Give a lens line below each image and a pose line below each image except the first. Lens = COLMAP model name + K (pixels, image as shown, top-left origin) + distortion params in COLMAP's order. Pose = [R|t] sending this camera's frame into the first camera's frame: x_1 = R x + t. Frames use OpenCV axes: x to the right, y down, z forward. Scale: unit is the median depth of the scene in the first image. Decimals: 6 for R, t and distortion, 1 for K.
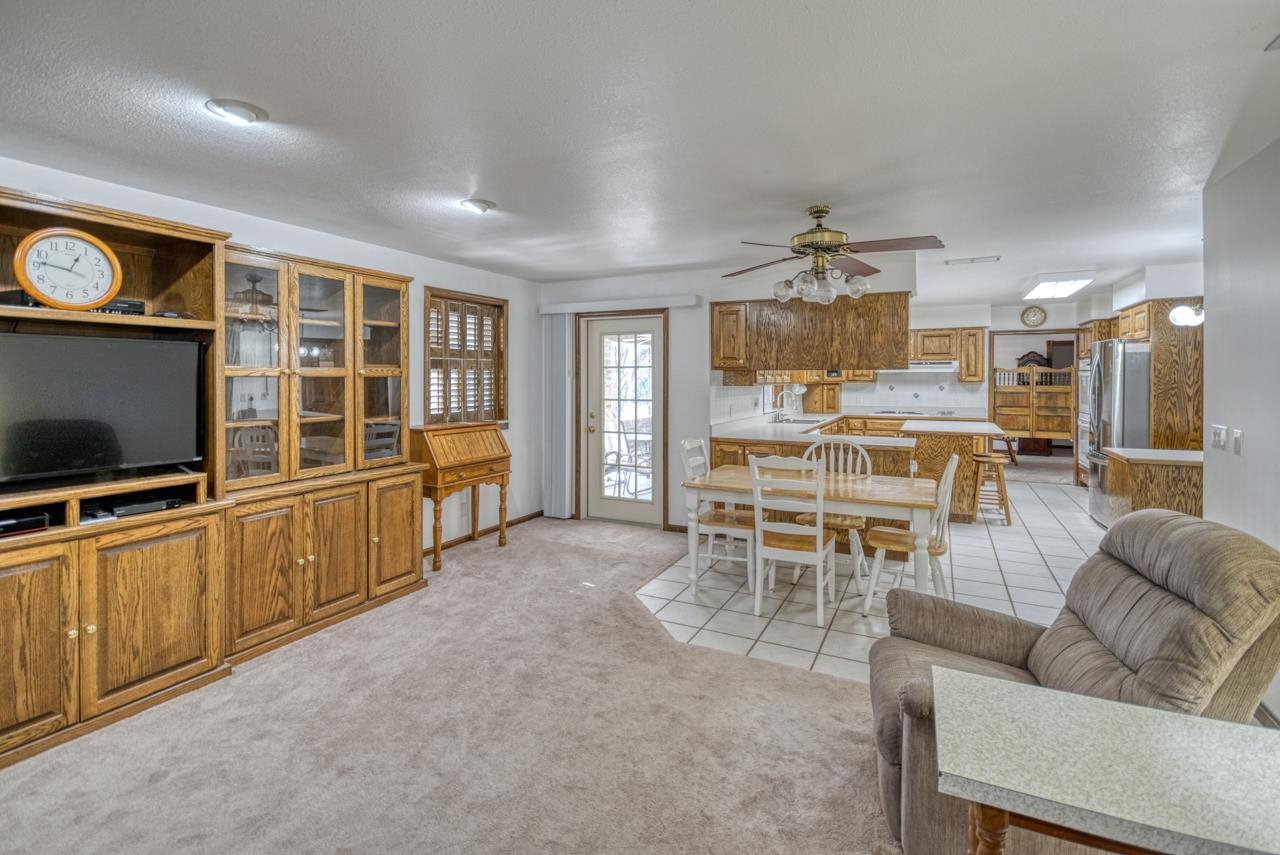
lens RADIAL K [[618.4, 0, 623.6], [0, 618.4, 389.8], [0, 0, 1]] dist [0.010311, -0.004853]
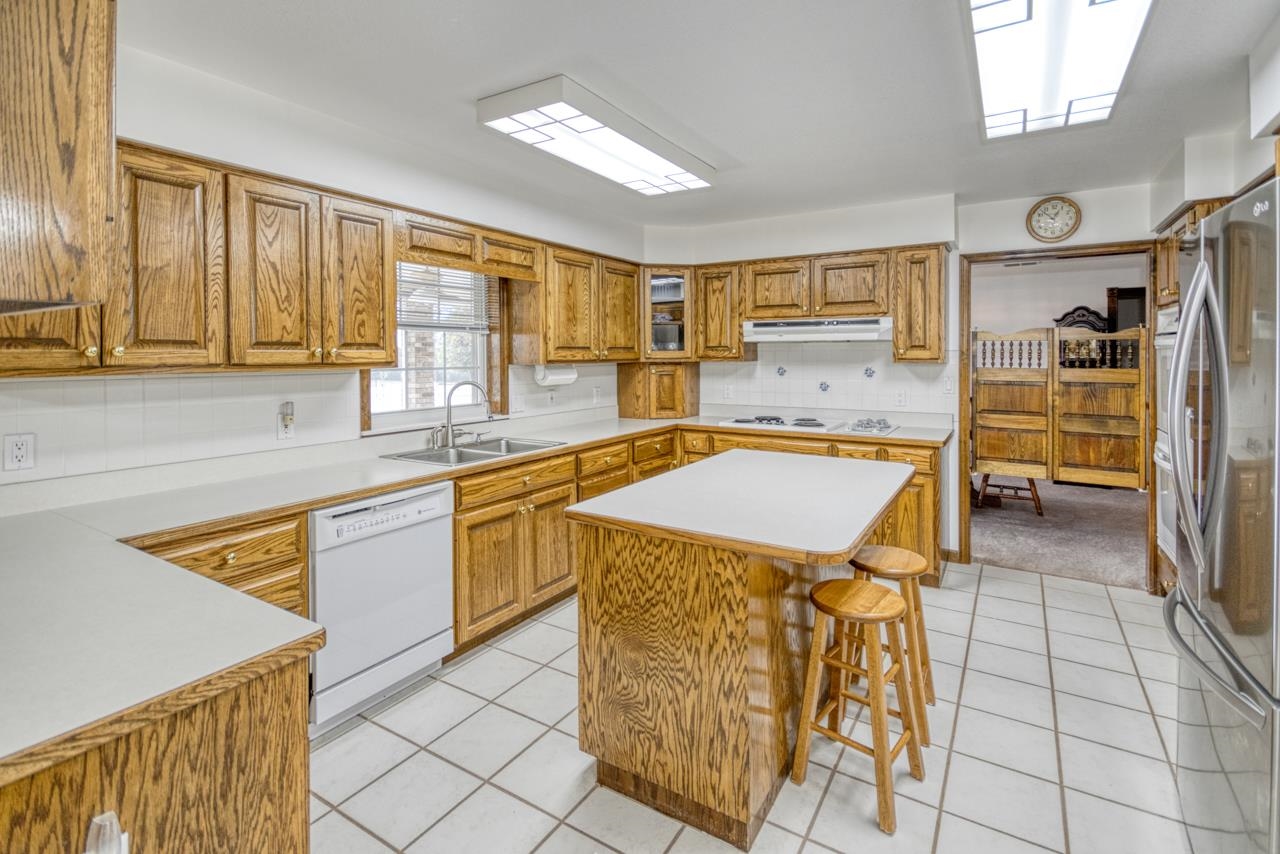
lens RADIAL K [[582.4, 0, 680.0], [0, 582.4, 361.6], [0, 0, 1]] dist [0.015844, 0.000578]
pose [[0.997291, 0.002326, -0.073526, 0.426386], [-0.002499, 0.999994, -0.002260, -0.010894], [0.073520, 0.002437, 0.997291, 0.558353]]
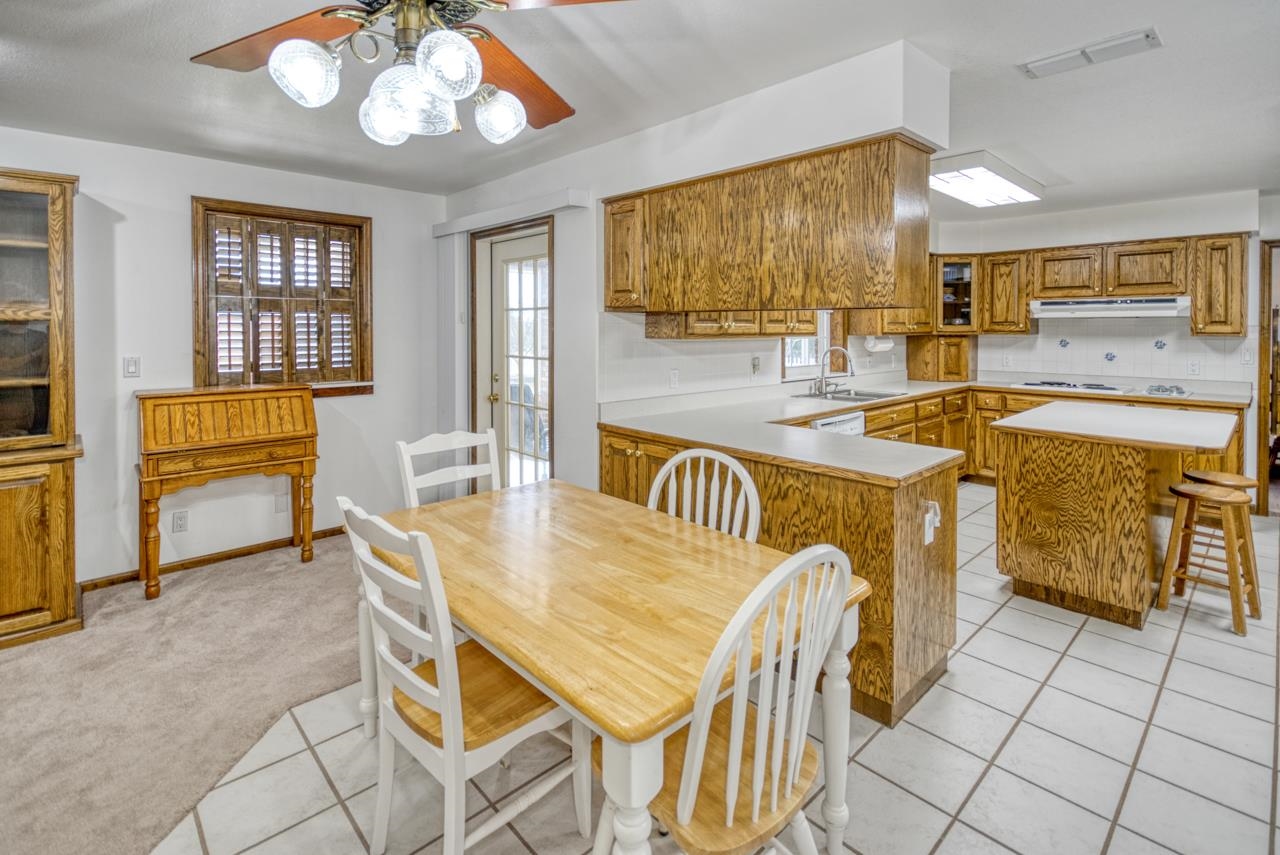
lens RADIAL K [[618.4, 0, 642.5], [0, 618.4, 339.0], [0, 0, 1]] dist [0.010311, -0.004853]
pose [[0.941244, 0.010066, -0.337578, 0.277165], [-0.009633, 0.999949, 0.002958, -0.005409], [0.337591, 0.000467, 0.941293, 0.321391]]
